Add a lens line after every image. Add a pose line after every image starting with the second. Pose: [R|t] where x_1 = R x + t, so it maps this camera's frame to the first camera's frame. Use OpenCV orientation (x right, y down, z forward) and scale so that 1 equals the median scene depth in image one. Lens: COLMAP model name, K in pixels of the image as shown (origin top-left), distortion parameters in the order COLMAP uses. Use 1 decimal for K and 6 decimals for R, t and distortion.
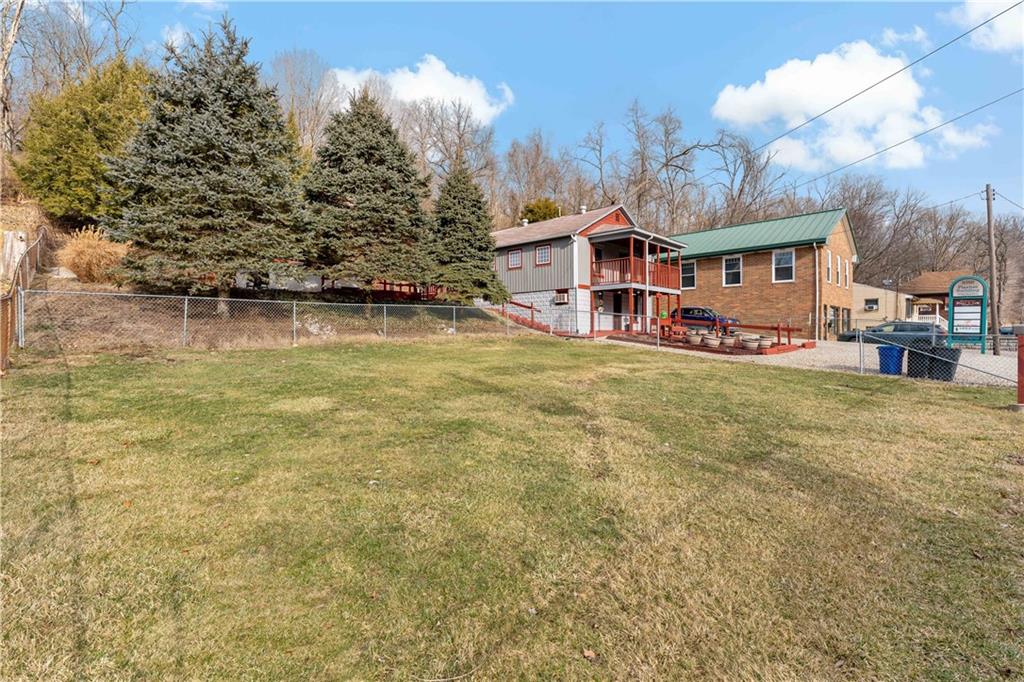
lens RADIAL K [[458.3, 0, 513.1], [0, 458.3, 335.3], [0, 0, 1]] dist [0.004072, 0.000884]
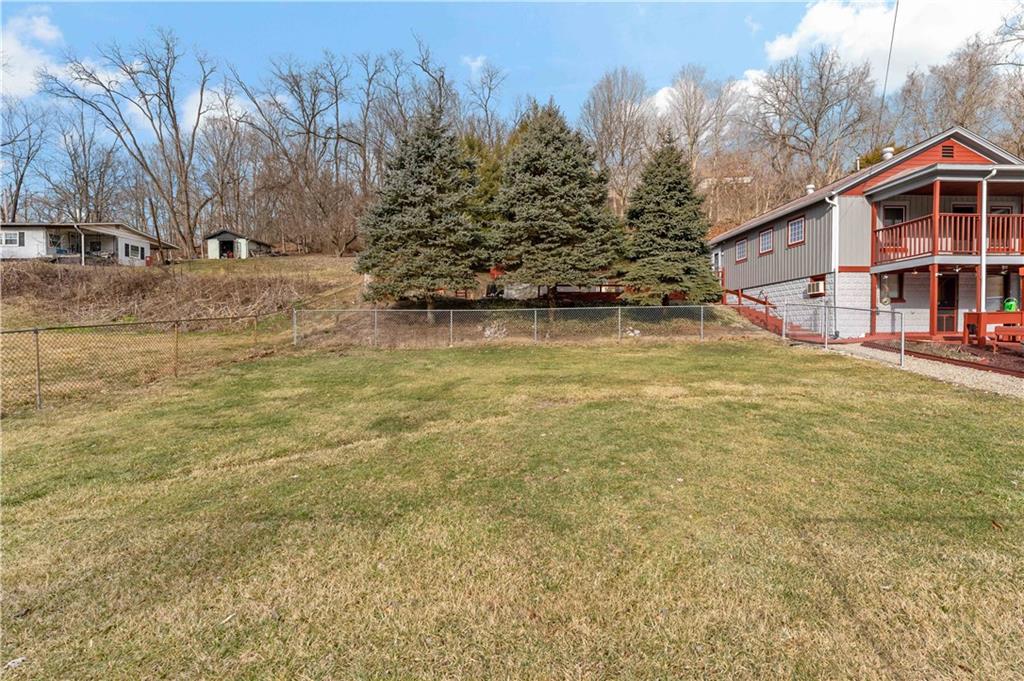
lens RADIAL K [[458.3, 0, 509.1], [0, 458.3, 336.9], [0, 0, 1]] dist [0.004072, 0.000884]
pose [[0.710243, 0.003692, -0.703947, 0.274427], [-0.004810, 0.999988, 0.000392, -0.002440], [0.703940, 0.003108, 0.710253, 0.150596]]
